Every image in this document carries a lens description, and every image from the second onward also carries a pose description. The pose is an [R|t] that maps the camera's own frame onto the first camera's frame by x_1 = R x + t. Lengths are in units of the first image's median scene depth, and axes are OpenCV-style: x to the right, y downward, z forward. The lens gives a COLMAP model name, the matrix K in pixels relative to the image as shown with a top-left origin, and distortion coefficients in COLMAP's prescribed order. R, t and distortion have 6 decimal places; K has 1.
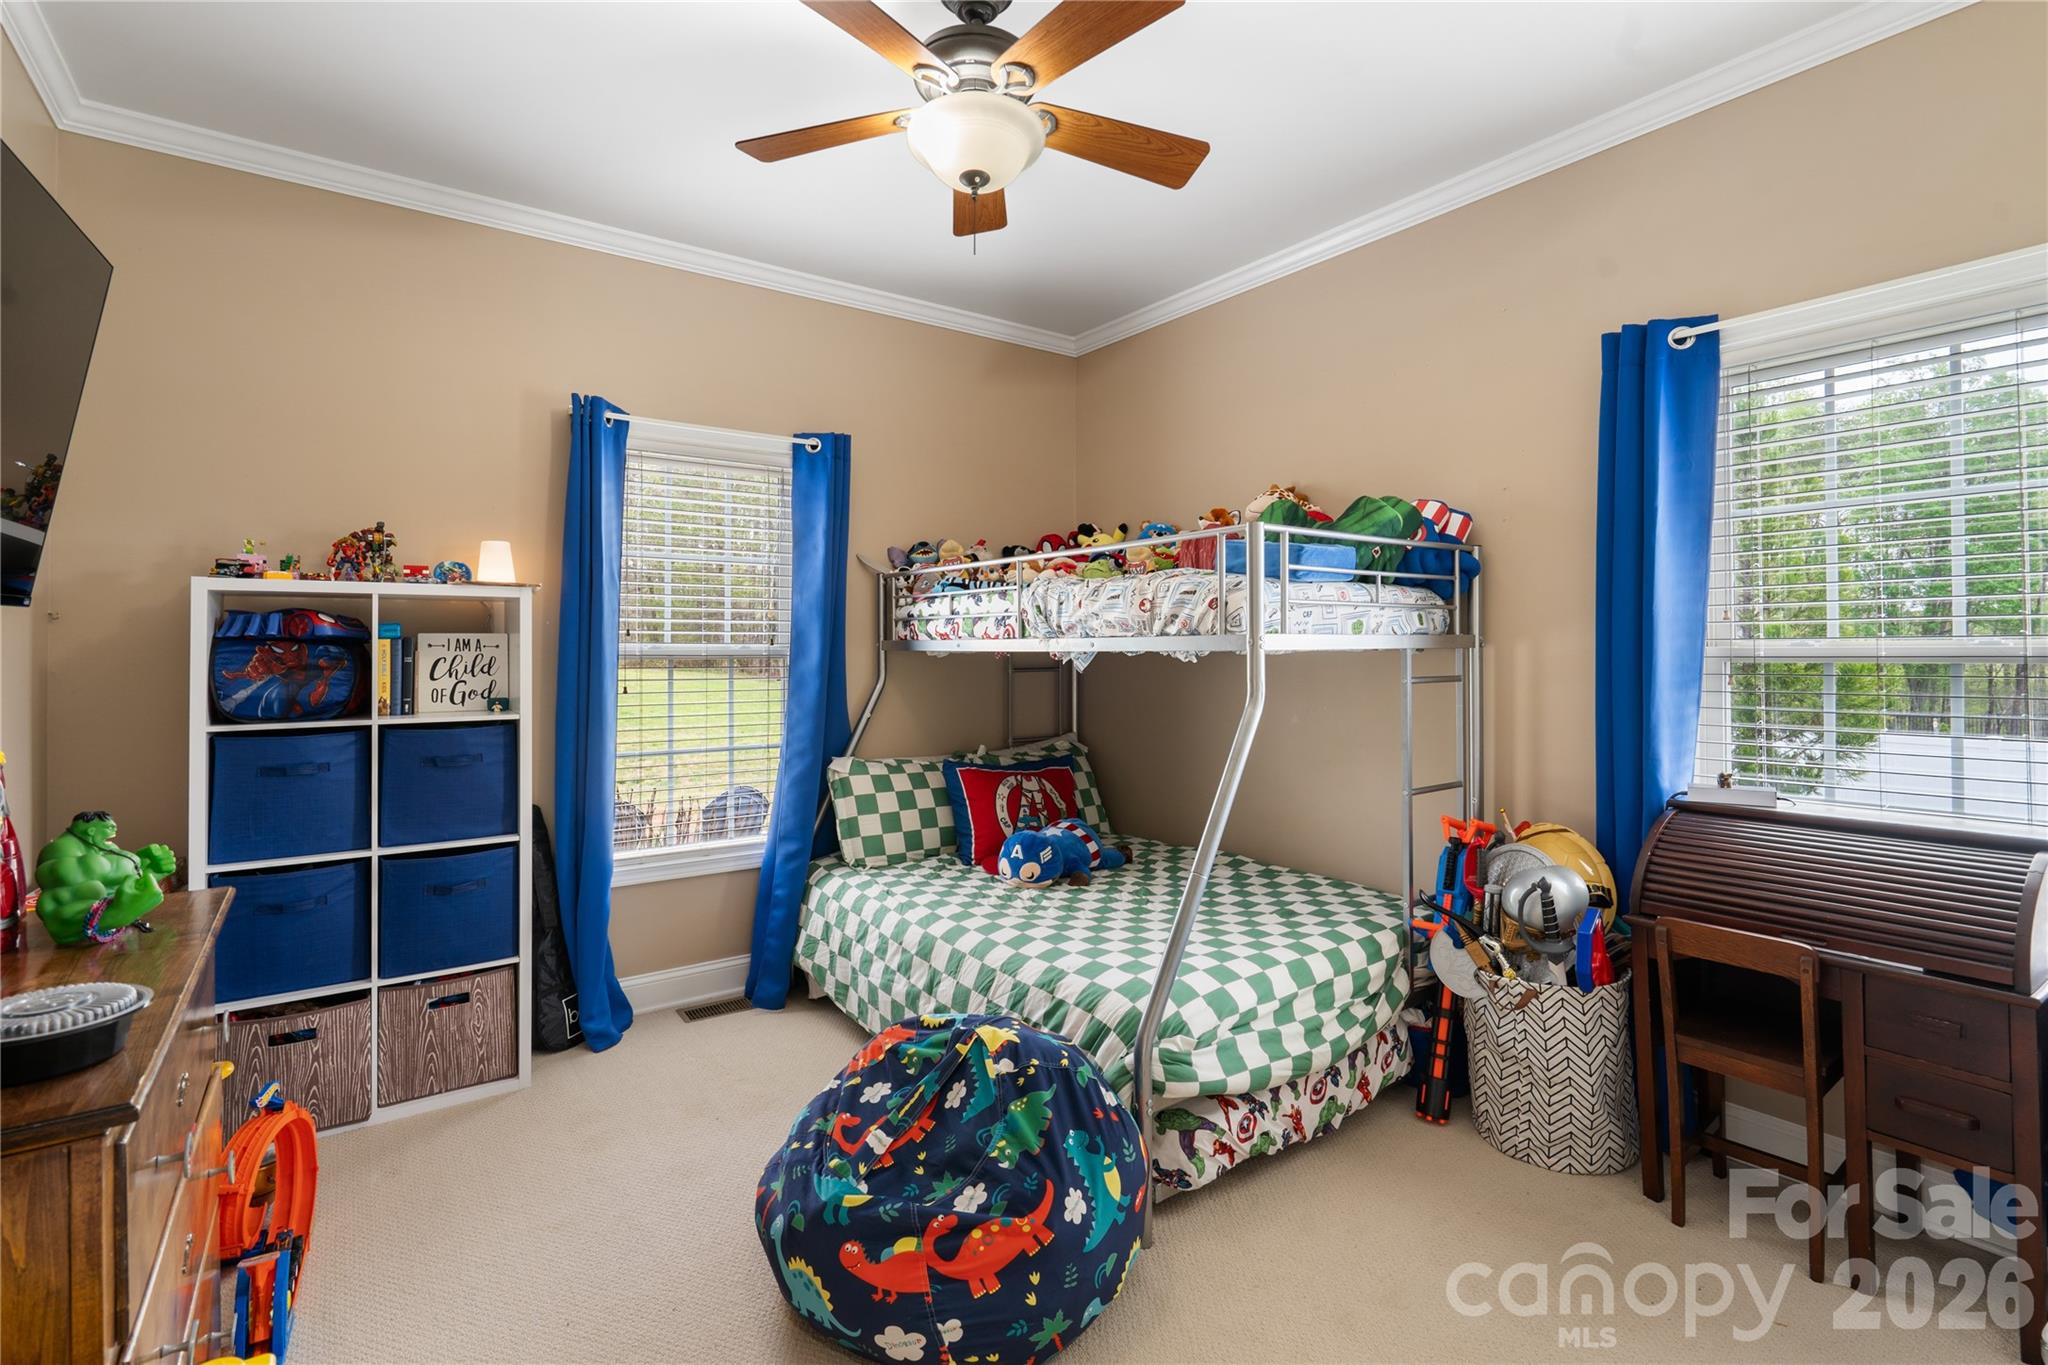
lens RADIAL K [[940.4, 0, 1027.7], [0, 940.4, 654.5], [0, 0, 1]] dist [-0.001690, 0.000093]
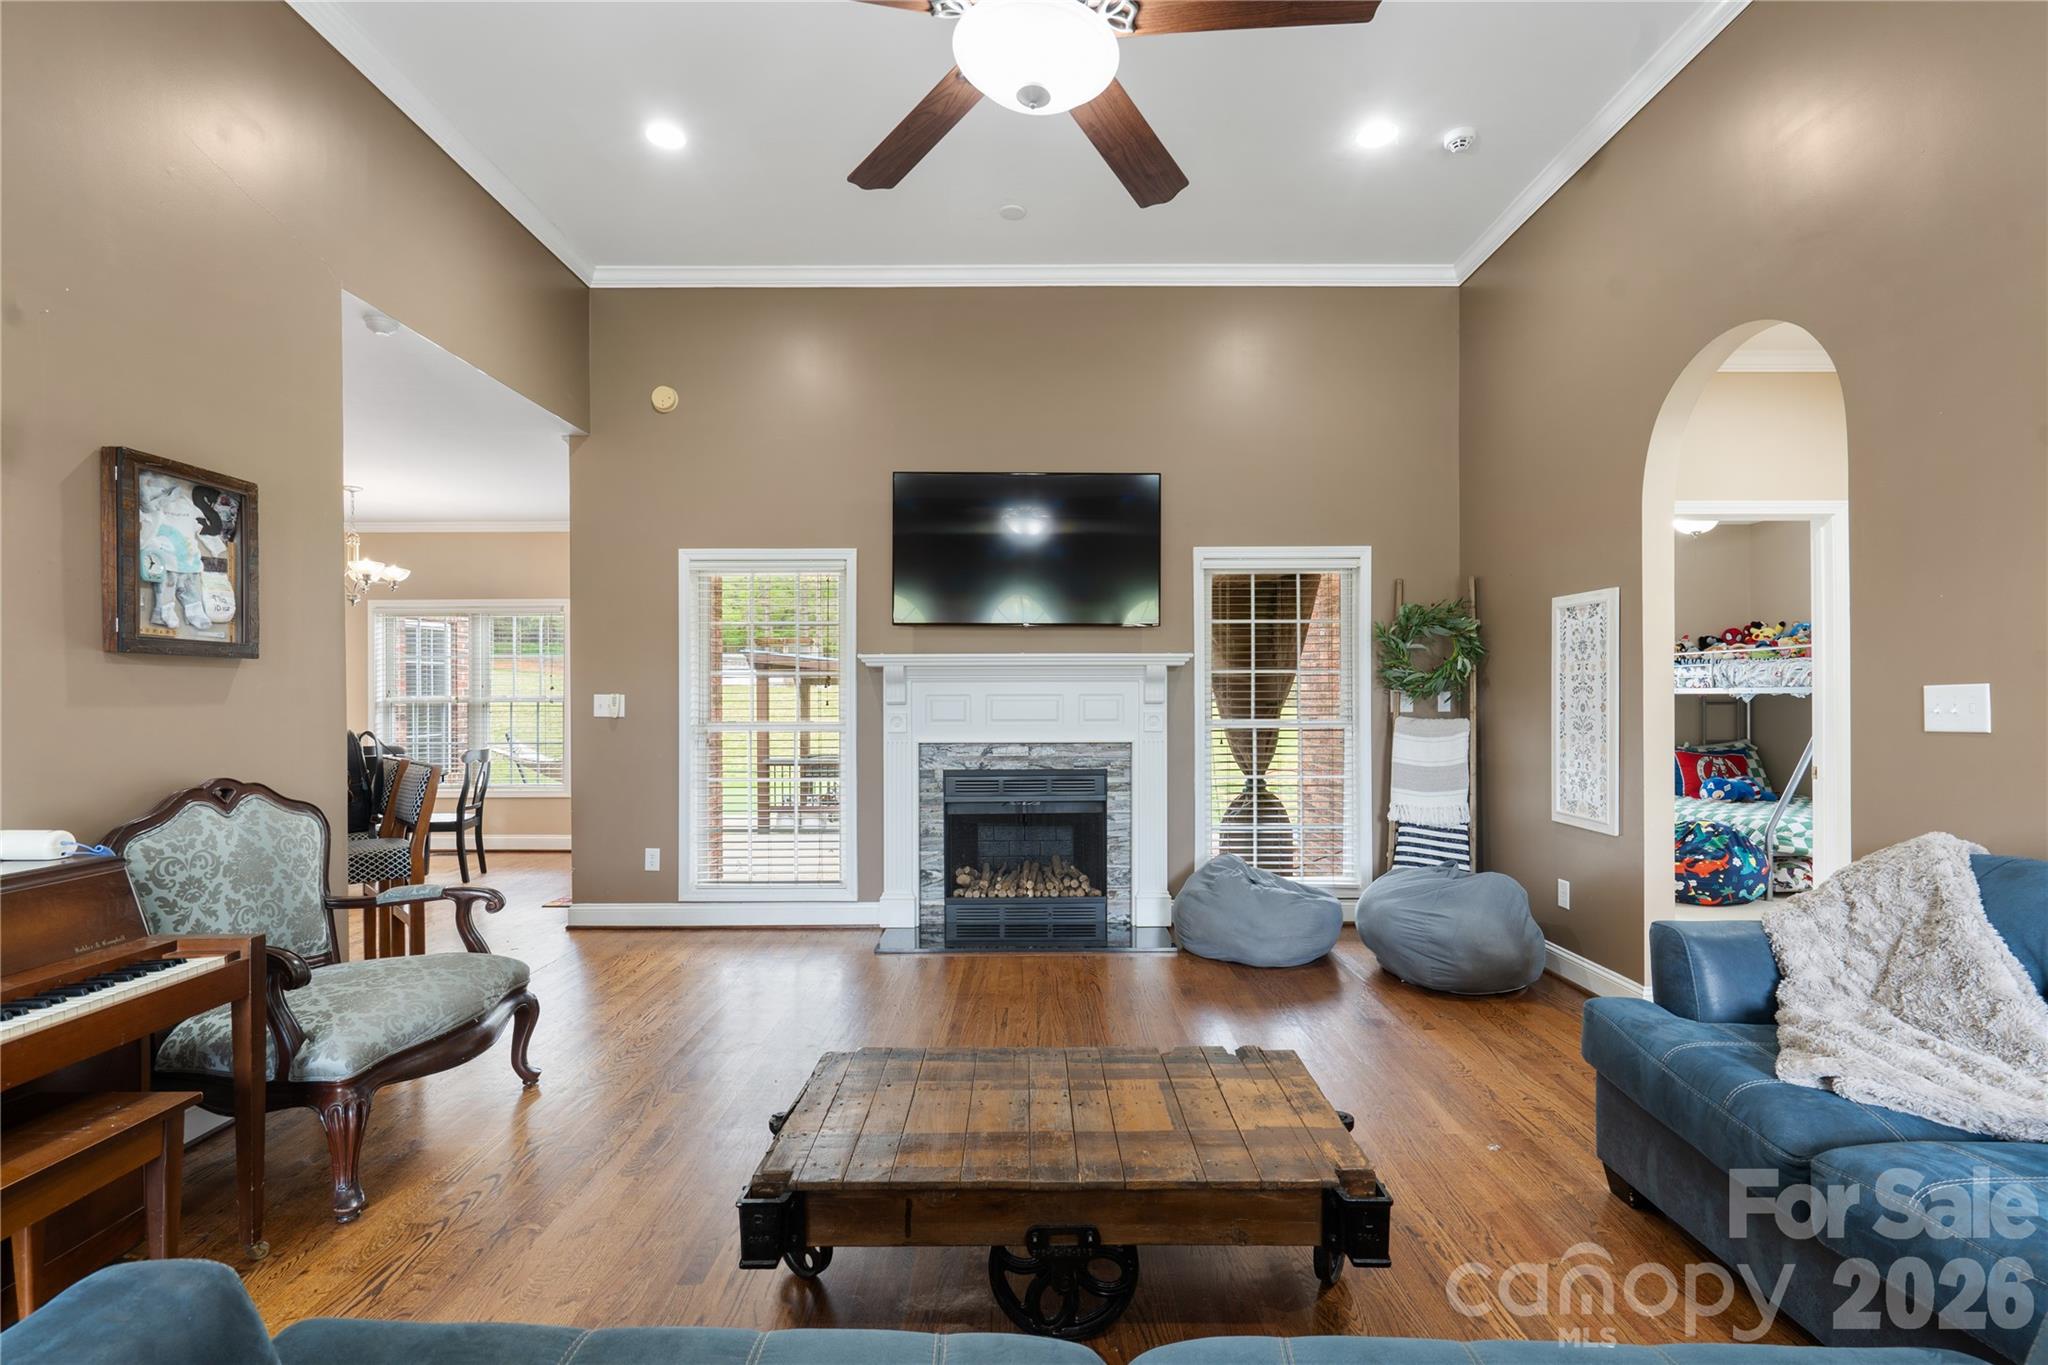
lens RADIAL K [[937.0, 0, 1024.3], [0, 937.0, 694.8], [0, 0, 1]] dist [-0.002525, 0.000707]
pose [[0.808167, -0.000606, -0.588953, -0.019729], [-0.001004, 0.999997, -0.002407, 0.006303], [0.588953, 0.002537, 0.808163, -1.696971]]
